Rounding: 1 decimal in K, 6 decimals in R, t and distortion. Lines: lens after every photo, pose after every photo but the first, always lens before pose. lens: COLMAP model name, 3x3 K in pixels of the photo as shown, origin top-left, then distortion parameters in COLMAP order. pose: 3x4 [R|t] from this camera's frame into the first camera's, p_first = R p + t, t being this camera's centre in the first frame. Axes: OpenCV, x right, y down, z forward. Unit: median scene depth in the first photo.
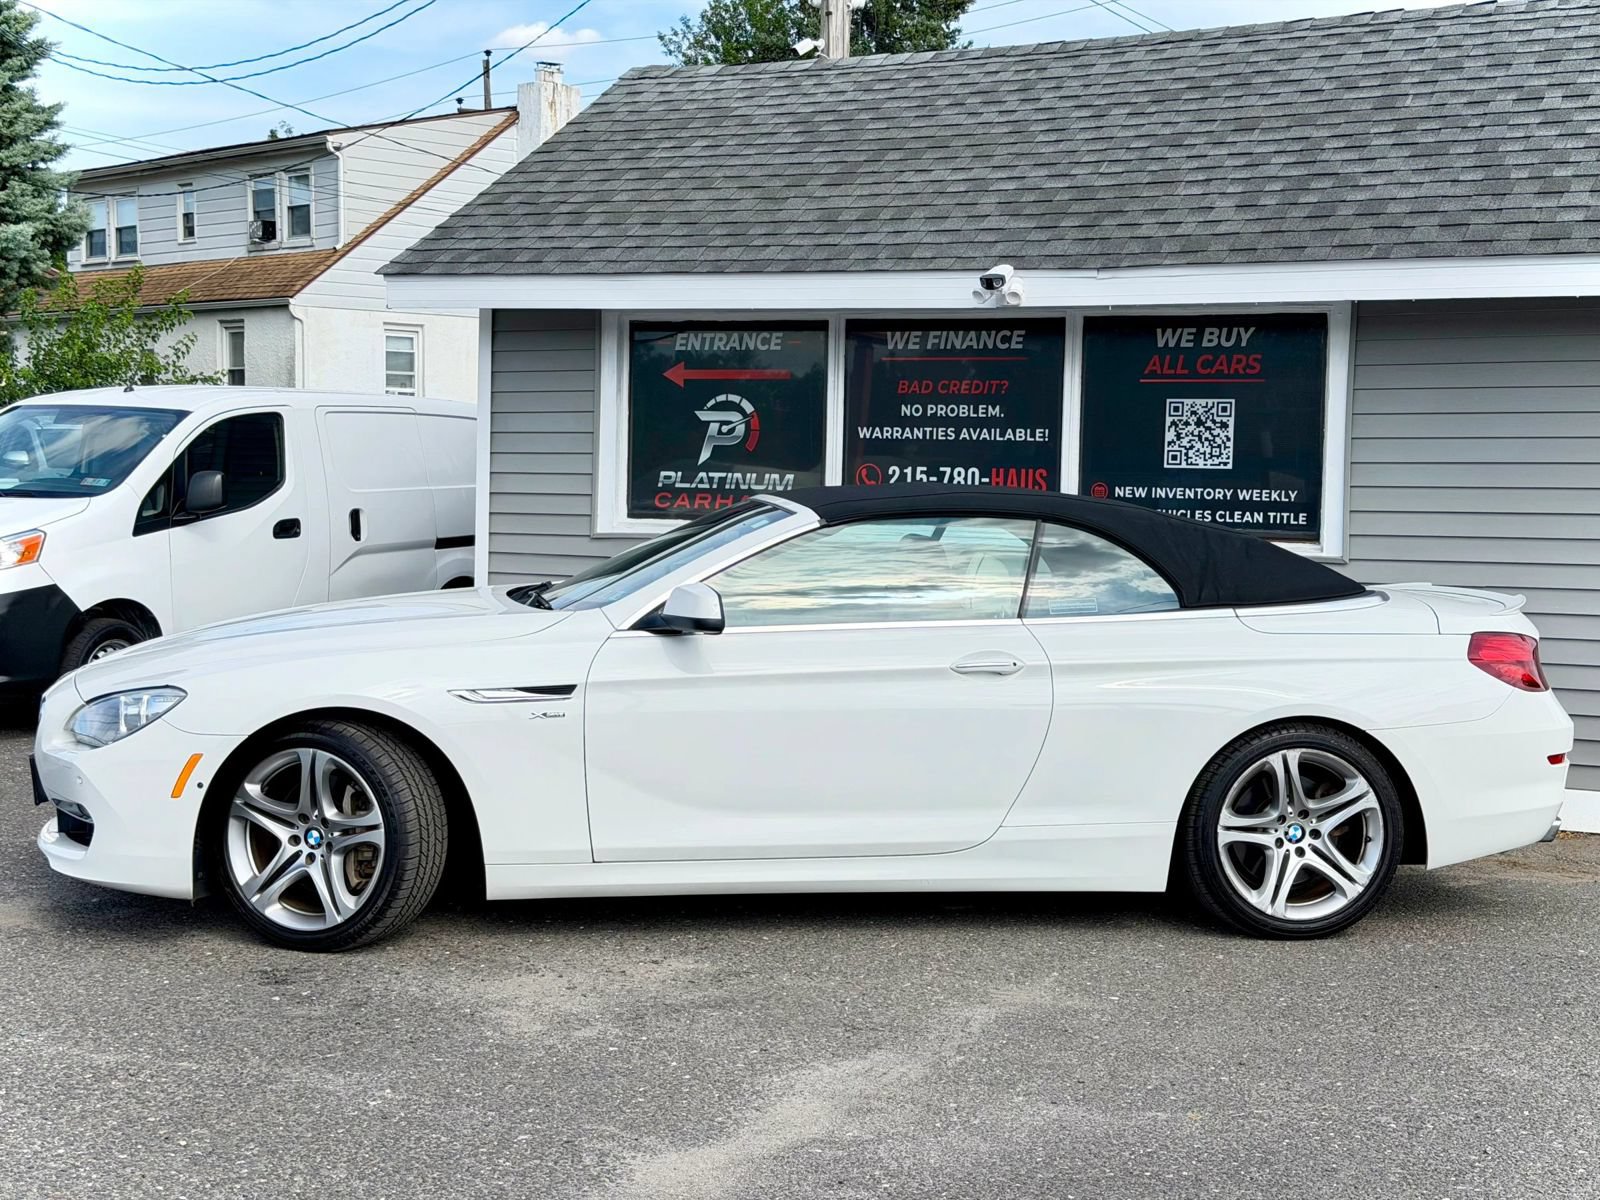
lens RADIAL K [[2223.4, 0, 794.6], [0, 2223.4, 600.6], [0, 0, 1]] dist [0.153073, -0.155884]
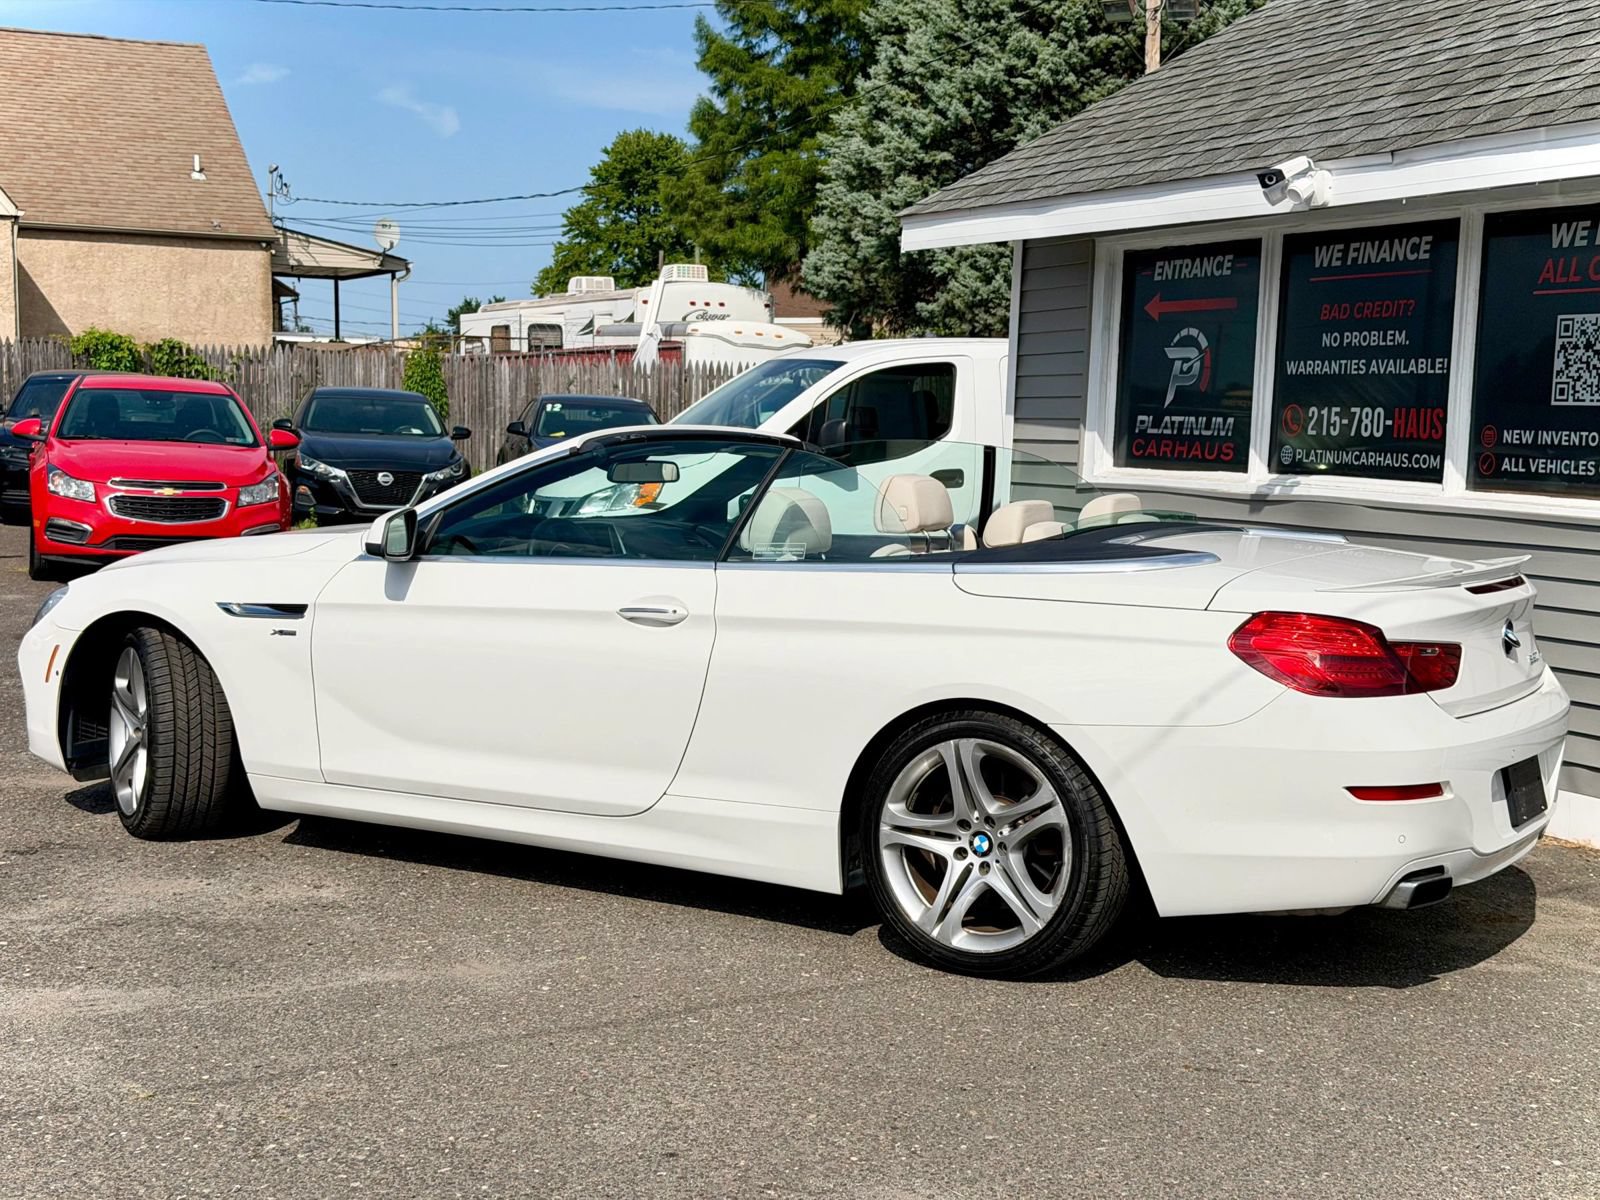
lens RADIAL K [[2218.1, 0, 797.4], [0, 2218.1, 605.0], [0, 0, 1]] dist [0.193574, -0.408375]
pose [[0.765061, 0.055233, -0.641585, 0.469433], [-0.046980, 0.998447, 0.029933, -0.001877], [0.642242, 0.007241, 0.766468, 0.238300]]
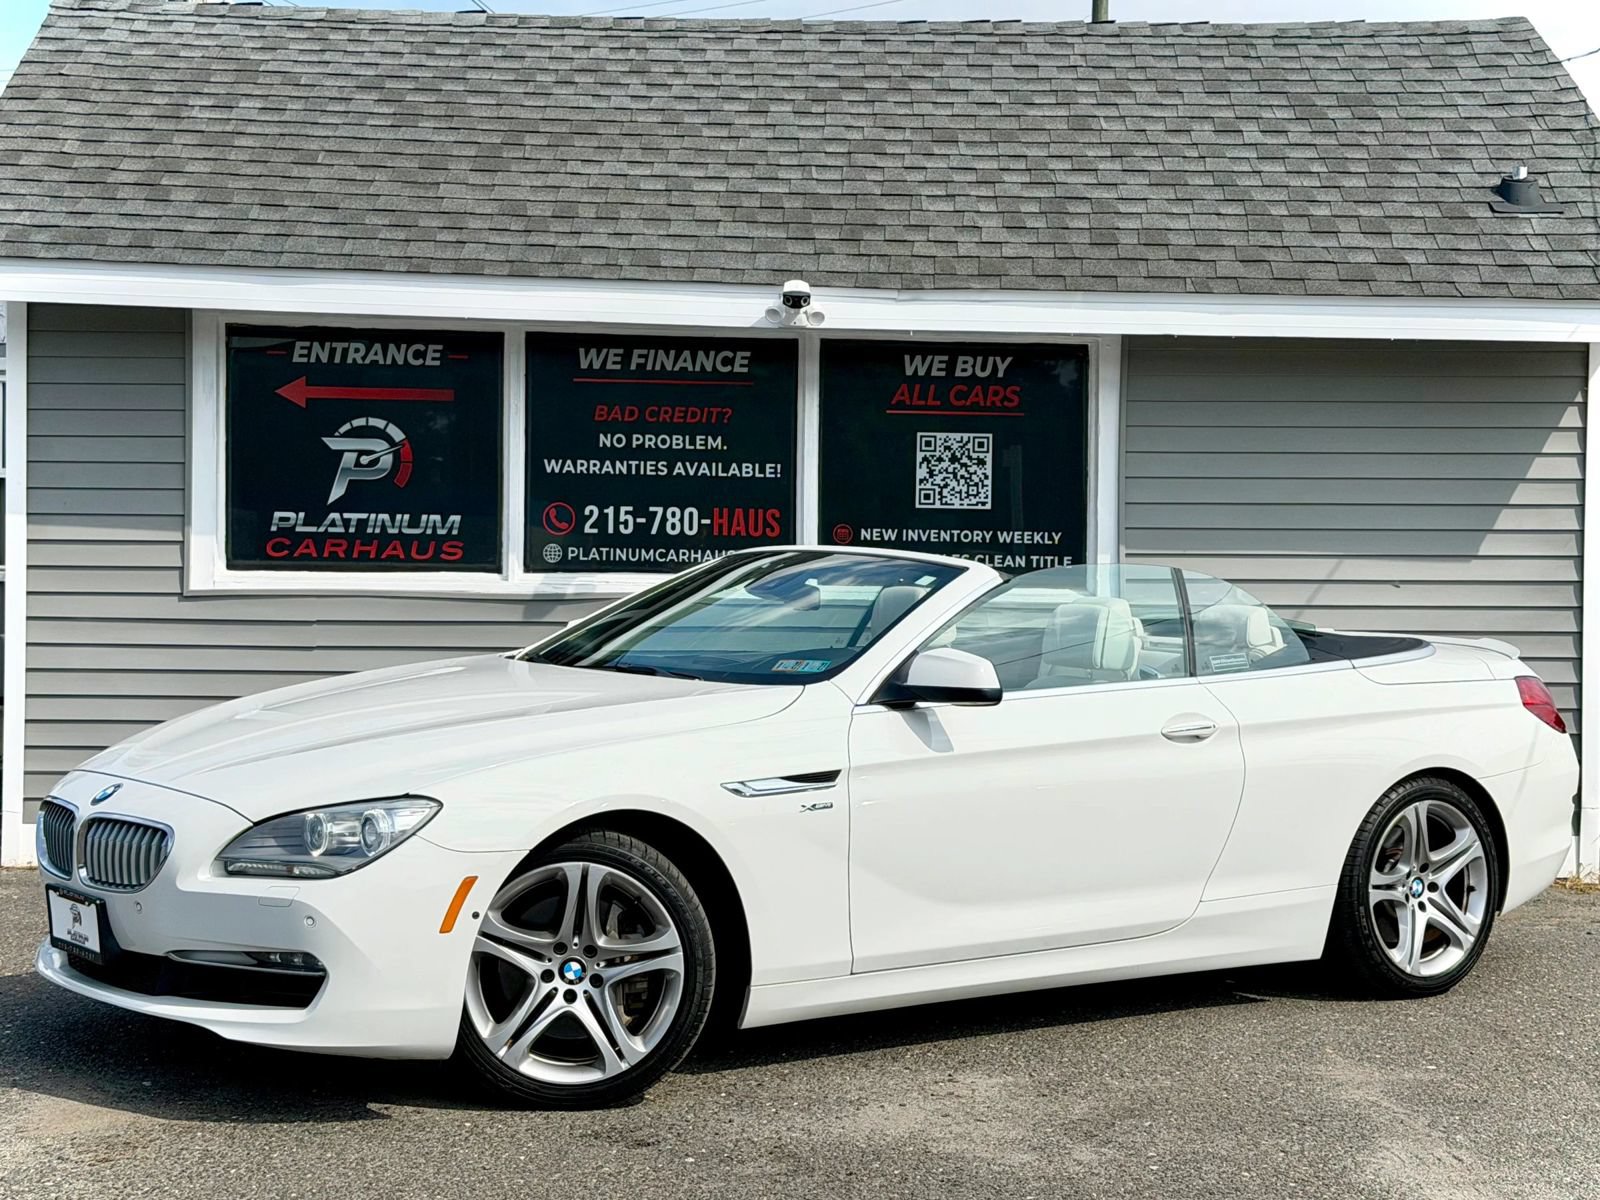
lens RADIAL K [[2708.2, 0, 797.7], [0, 2708.2, 602.2], [0, 0, 1]] dist [0.126883, 0.108536]
pose [[0.884223, -0.020110, 0.466632, -0.392150], [0.028295, 0.999544, -0.010540, -0.010894], [-0.466207, 0.022523, 0.884389, 0.048843]]
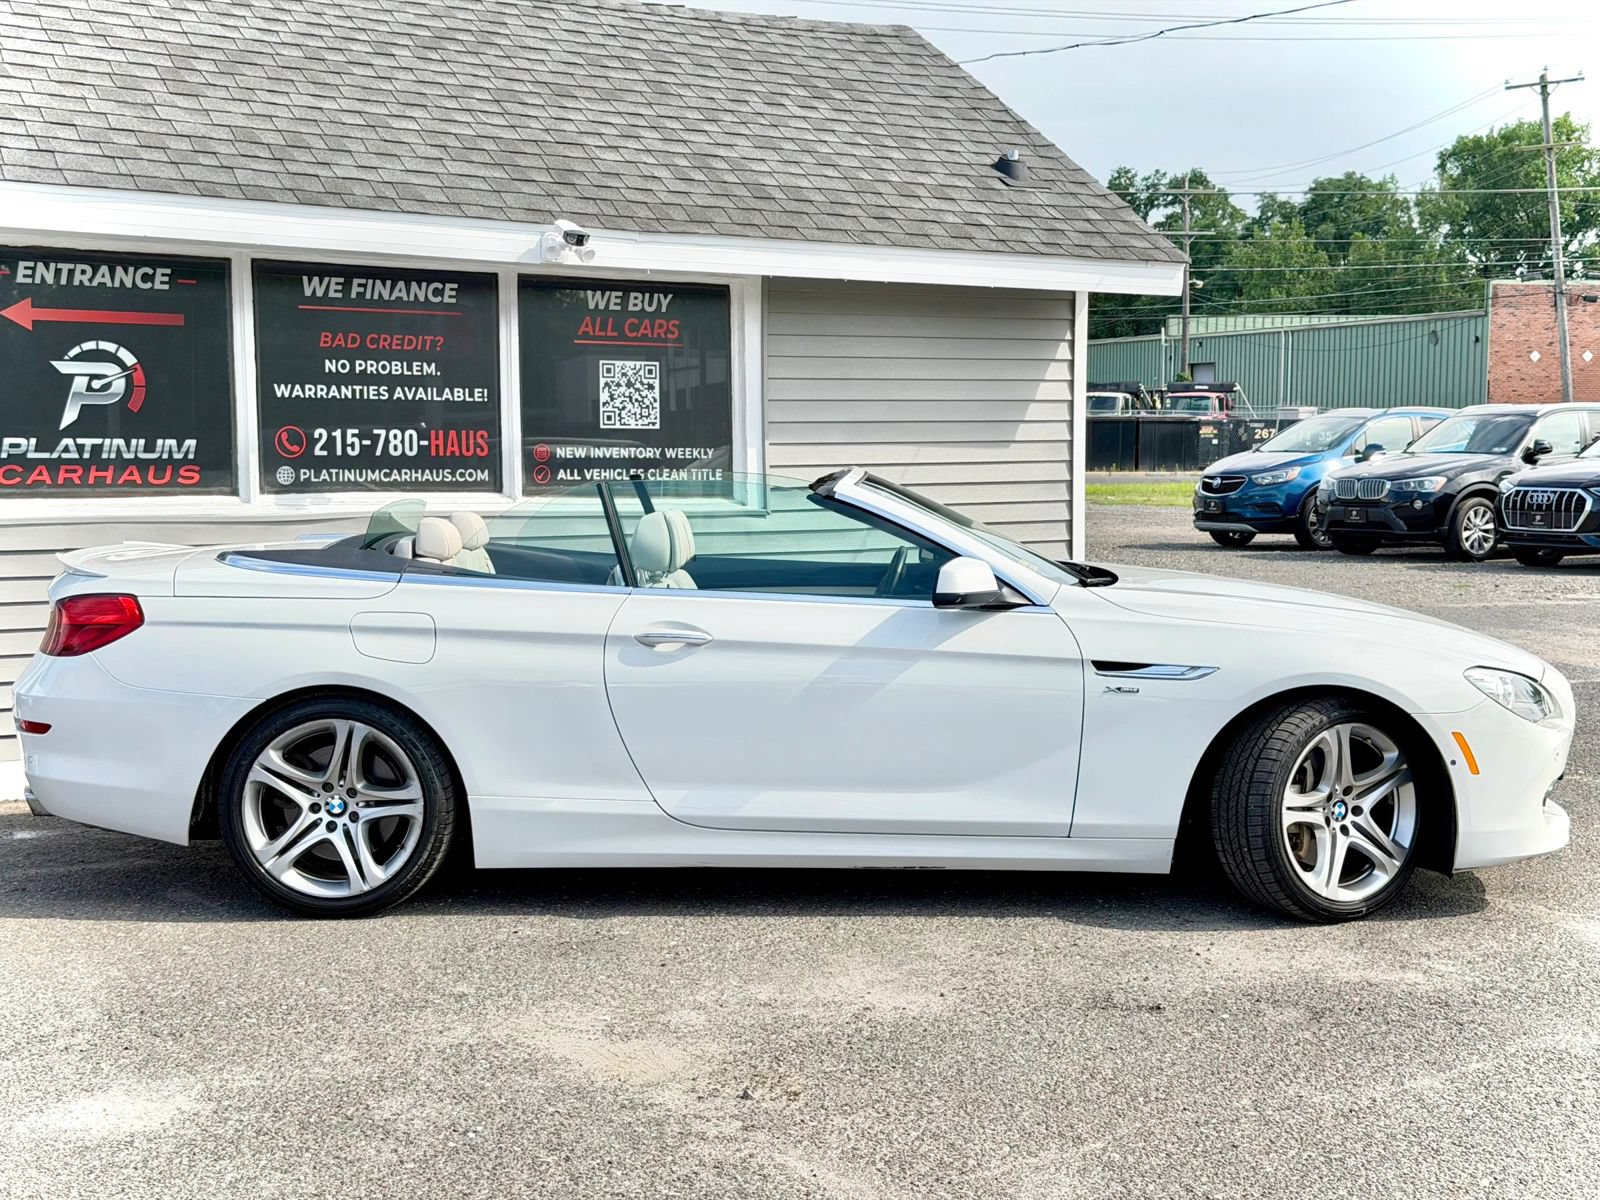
lens RADIAL K [[2218.1, 0, 797.4], [0, 2218.1, 605.0], [0, 0, 1]] dist [0.193574, -0.408375]
pose [[0.527478, -0.082685, 0.845535, -0.651924], [0.056663, 0.996460, 0.062096, -0.037052], [-0.847677, 0.015157, 0.530296, 0.387342]]
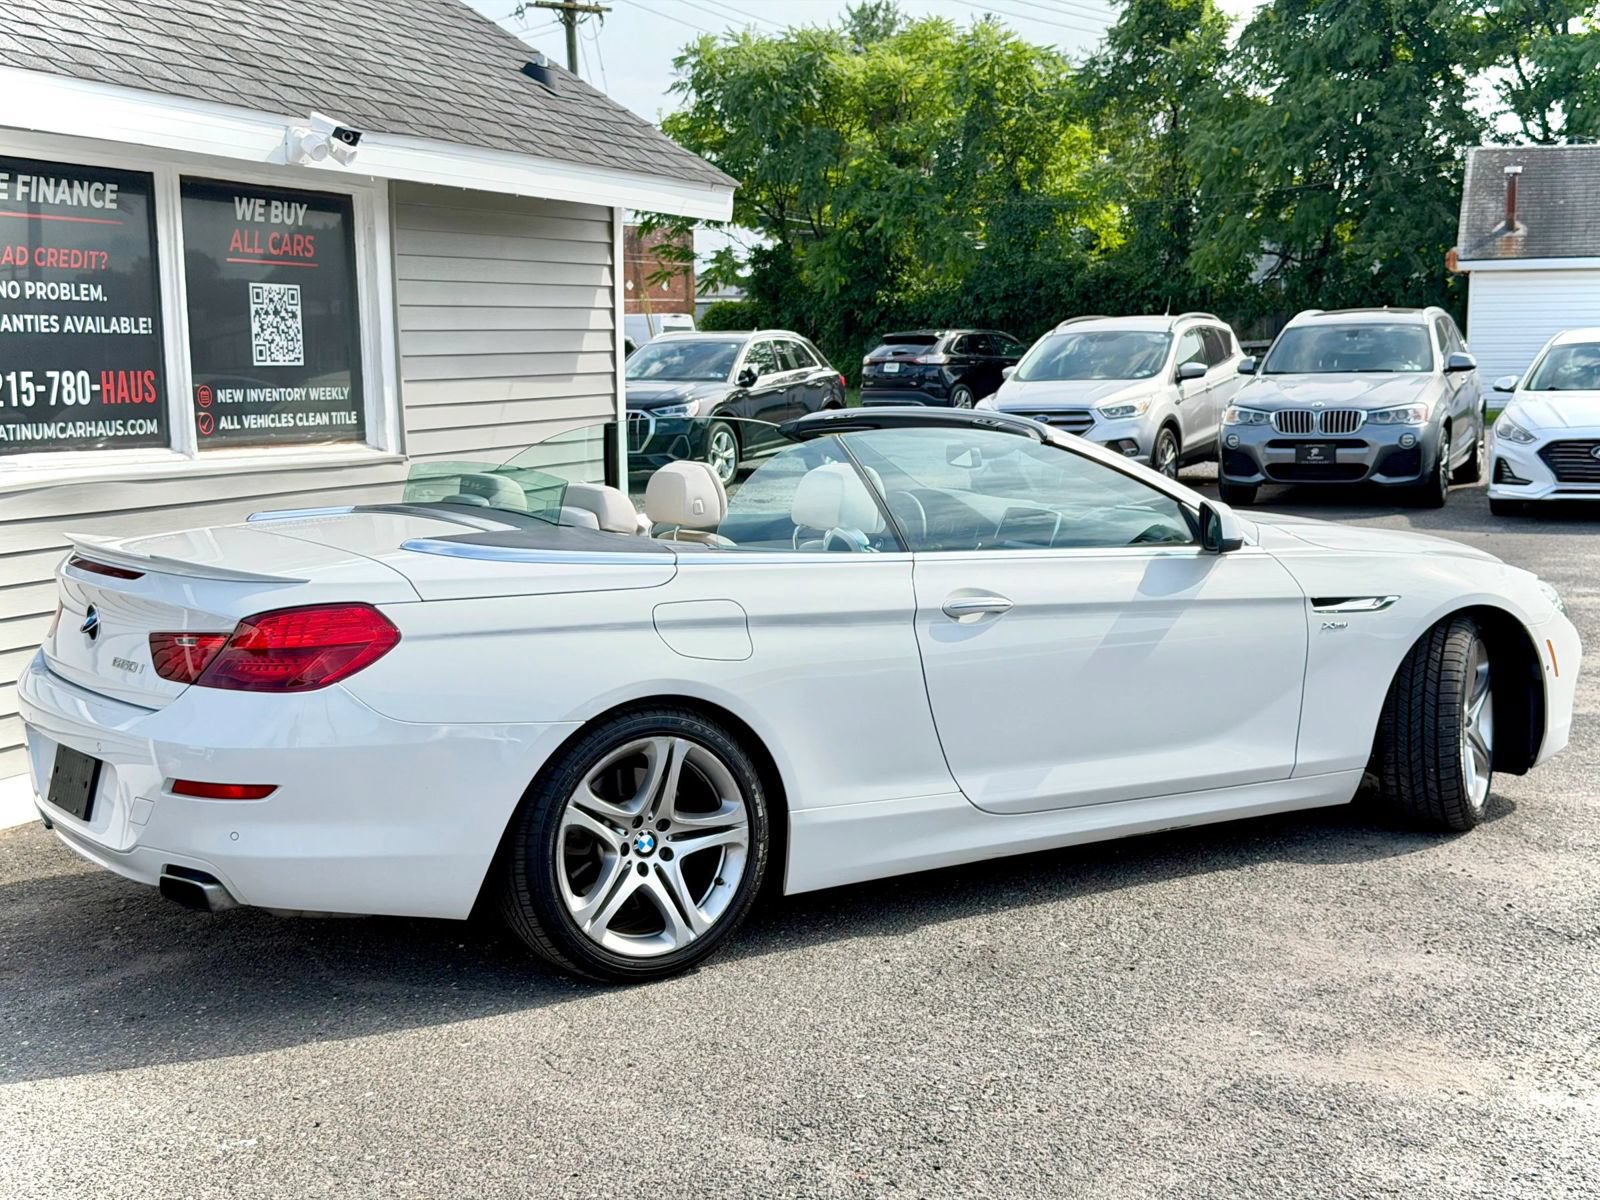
lens RADIAL K [[2226.7, 0, 801.8], [0, 2226.7, 602.3], [0, 0, 1]] dist [0.209019, -0.482780]
pose [[-0.041492, -0.131258, 0.990480, -0.696521], [0.065329, 0.988855, 0.133779, -0.071434], [-0.997001, 0.070258, -0.032455, 0.828528]]
